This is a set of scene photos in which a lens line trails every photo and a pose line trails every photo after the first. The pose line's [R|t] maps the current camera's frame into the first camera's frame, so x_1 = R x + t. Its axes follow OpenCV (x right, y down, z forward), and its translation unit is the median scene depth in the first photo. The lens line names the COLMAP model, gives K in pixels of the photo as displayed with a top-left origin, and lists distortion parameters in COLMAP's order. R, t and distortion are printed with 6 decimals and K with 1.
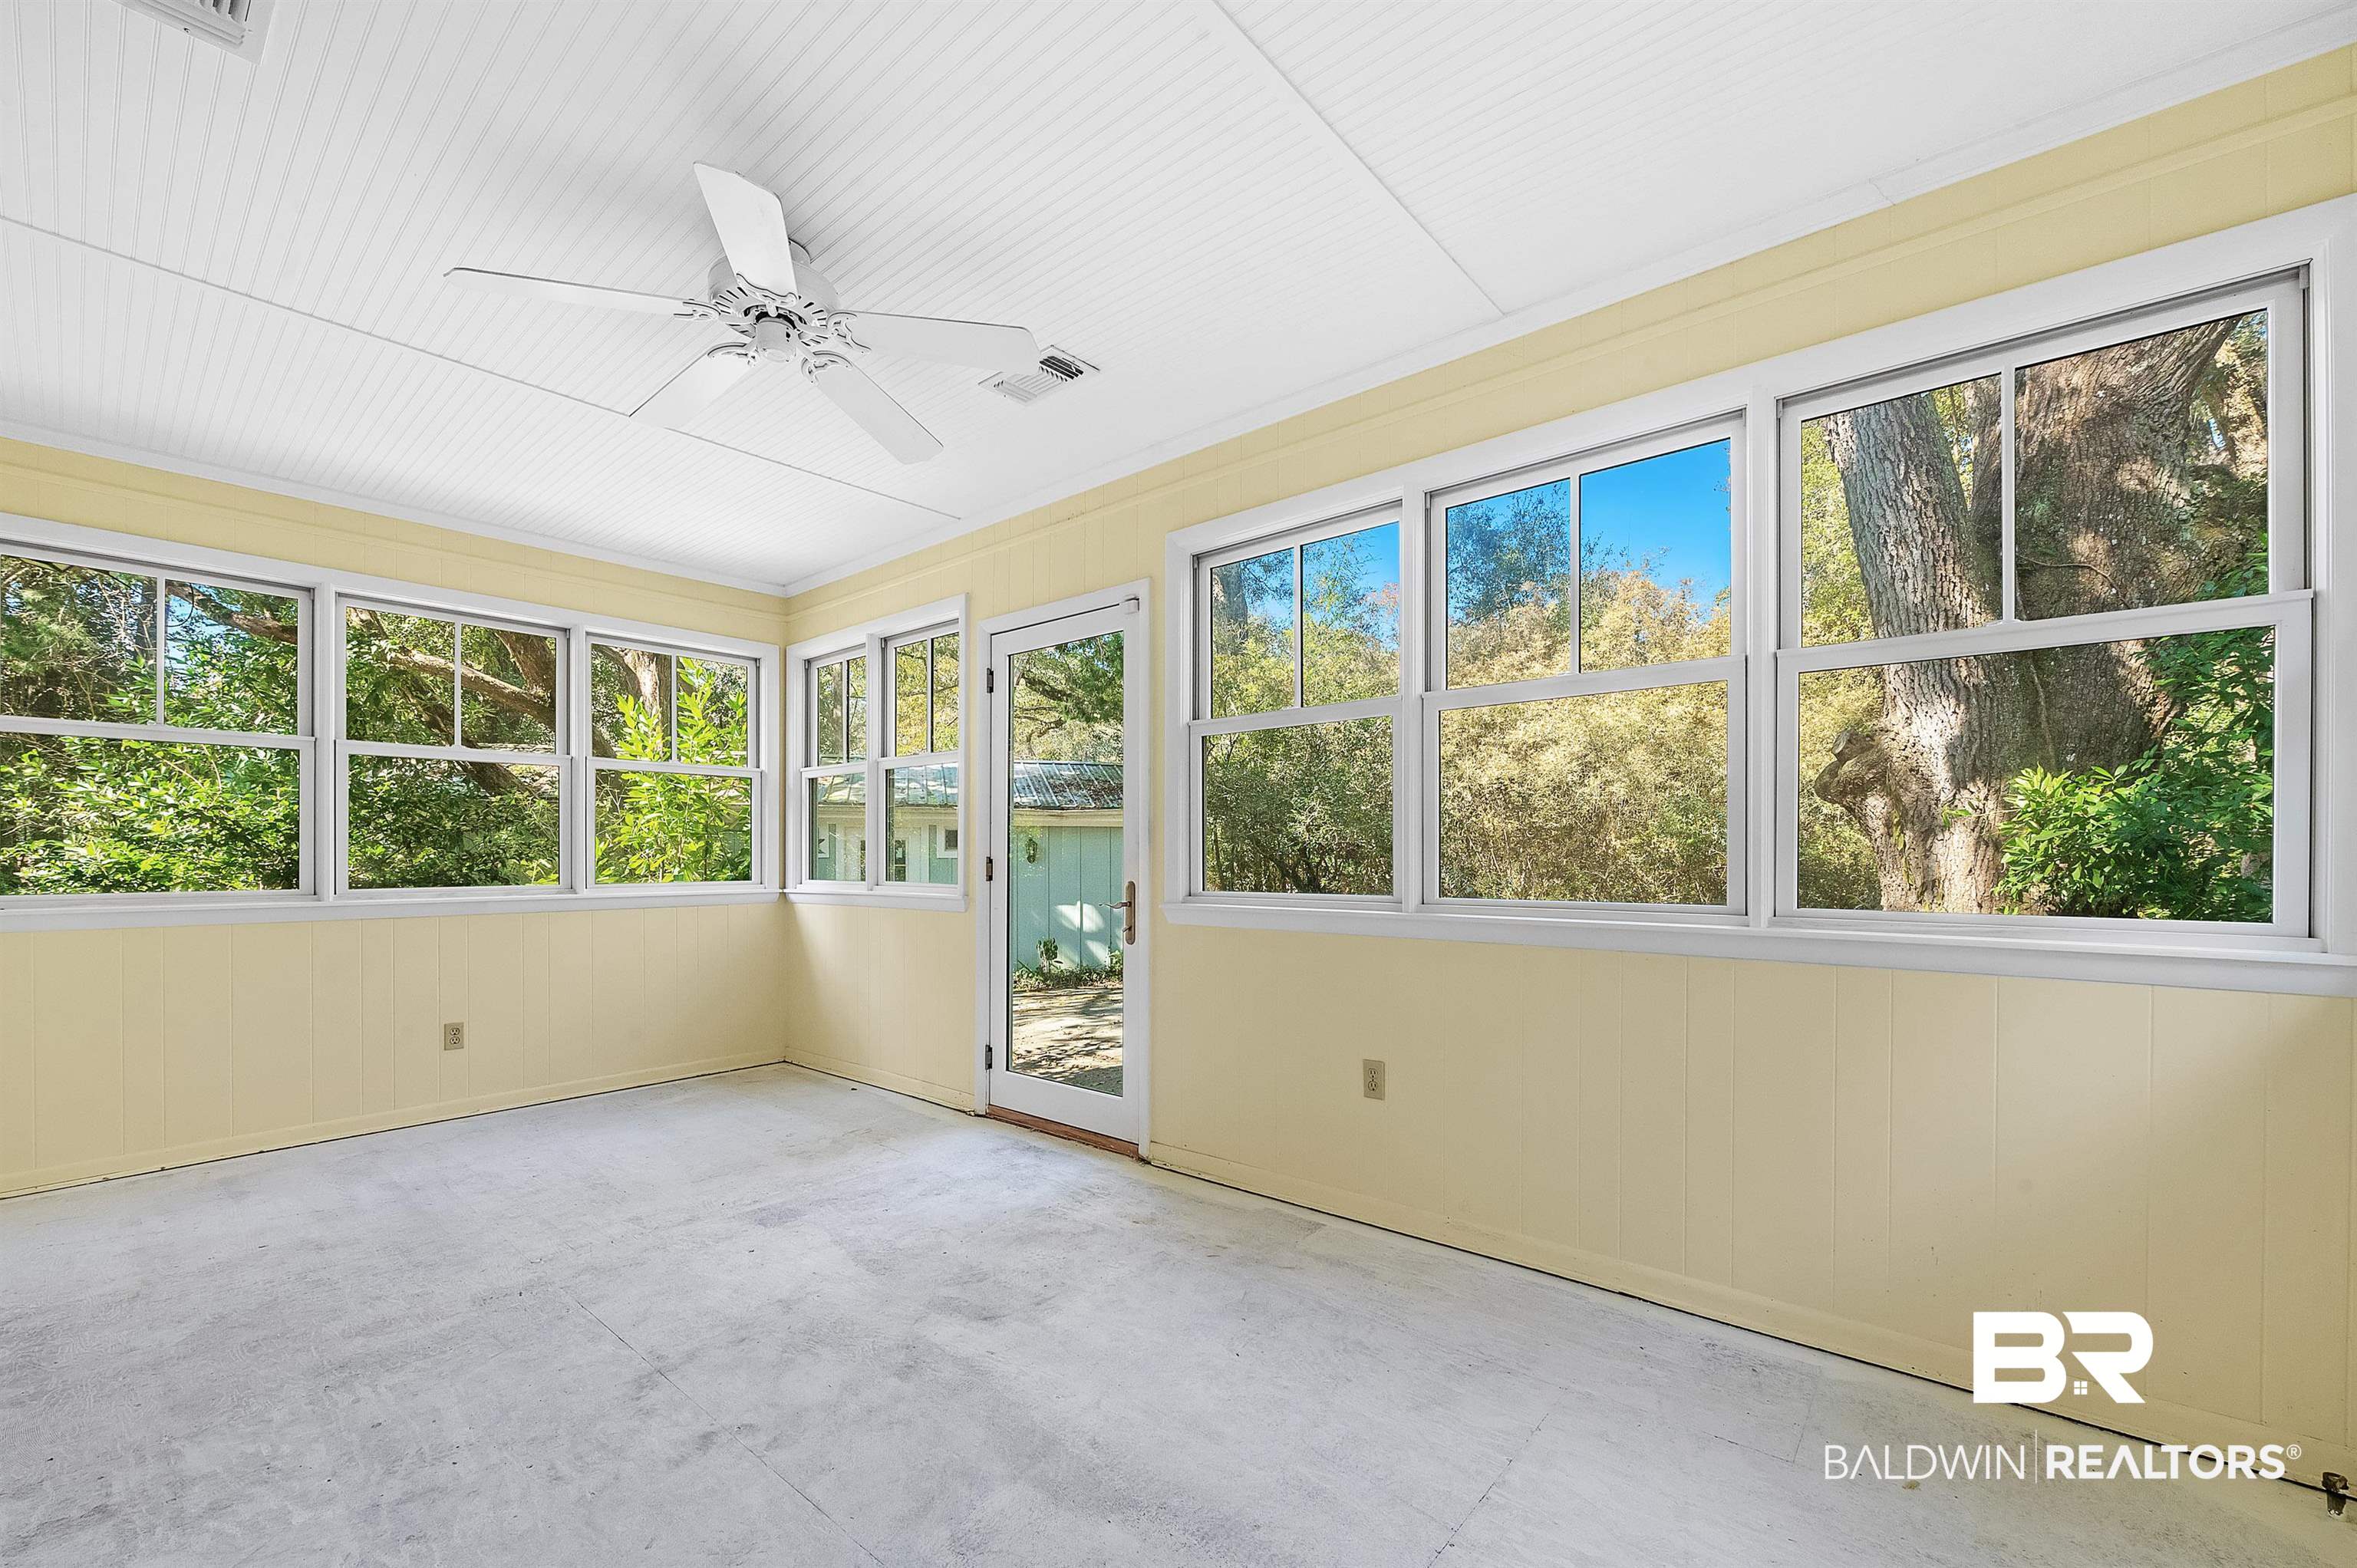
lens RADIAL K [[949.5, 0, 1208.9], [0, 949.5, 862.3], [0, 0, 1]] dist [-0.001209, -0.001302]
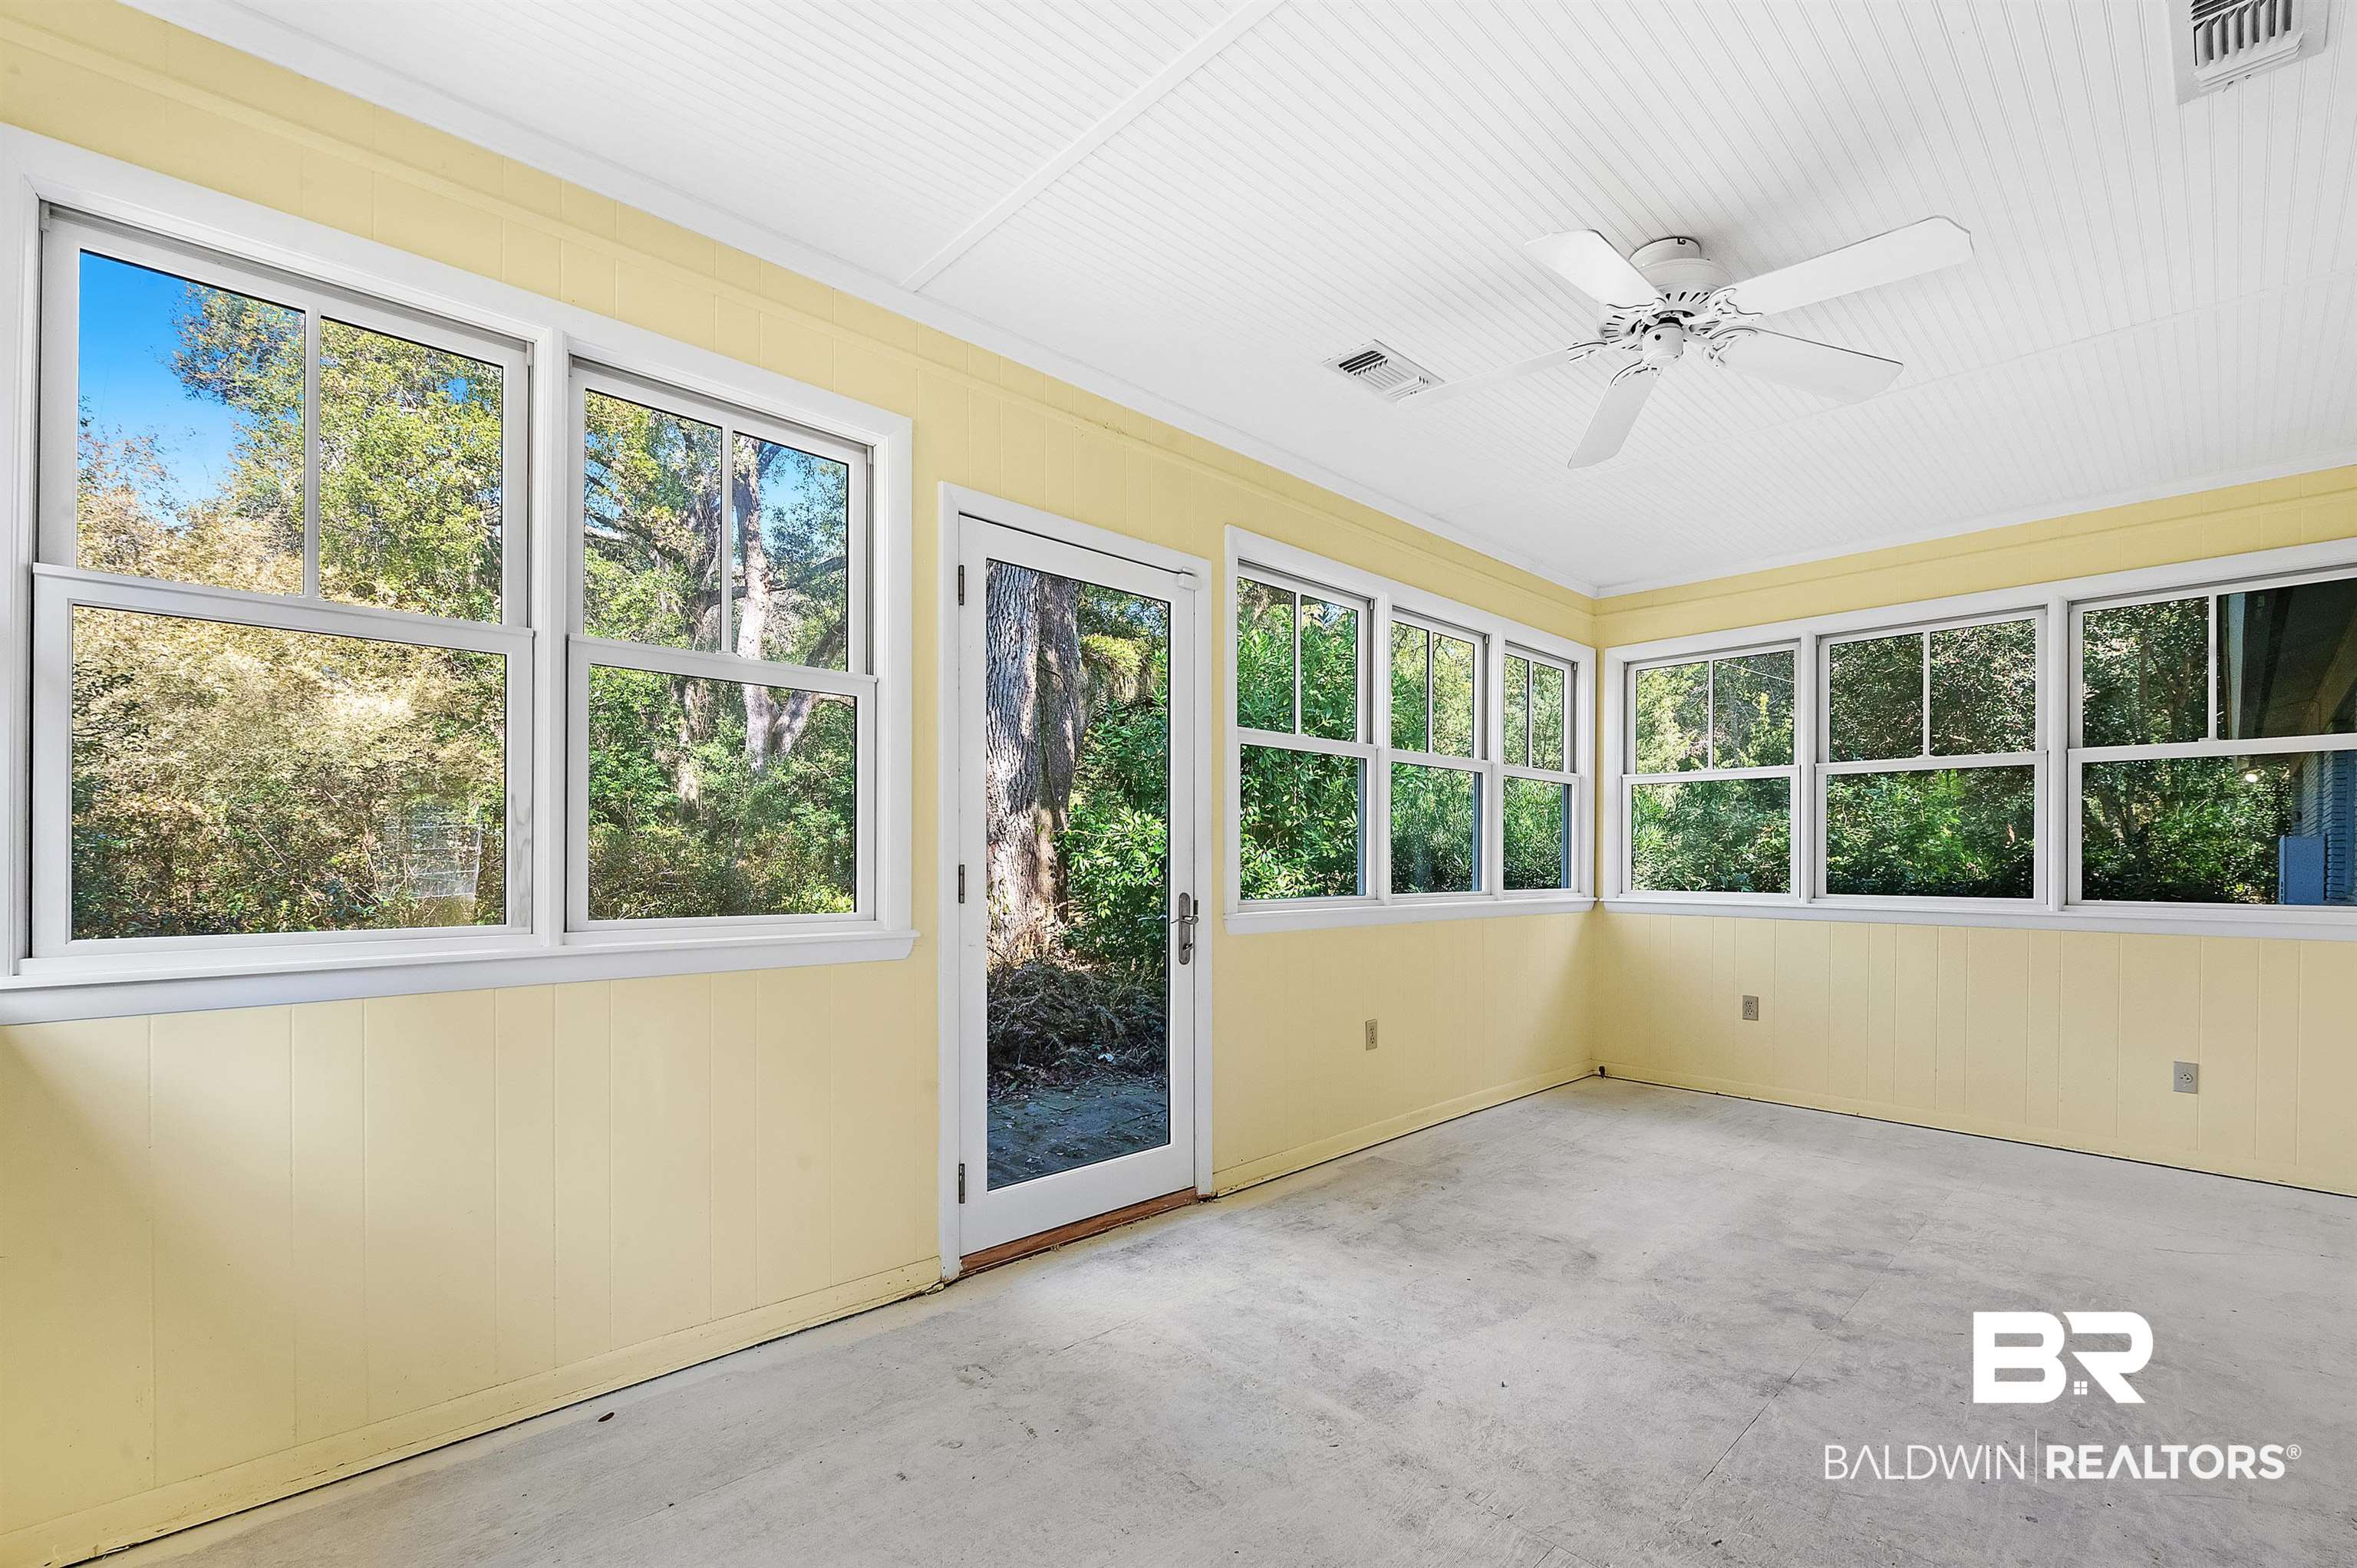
lens RADIAL K [[1013.7, 0, 1199.5], [0, 1013.7, 861.5], [0, 0, 1]] dist [0.012280, 0.000147]
pose [[0.099679, -0.000994, 0.995019, -1.187539], [-0.004946, 0.999987, 0.001494, -0.011142], [-0.995007, -0.005070, 0.099672, 1.045658]]
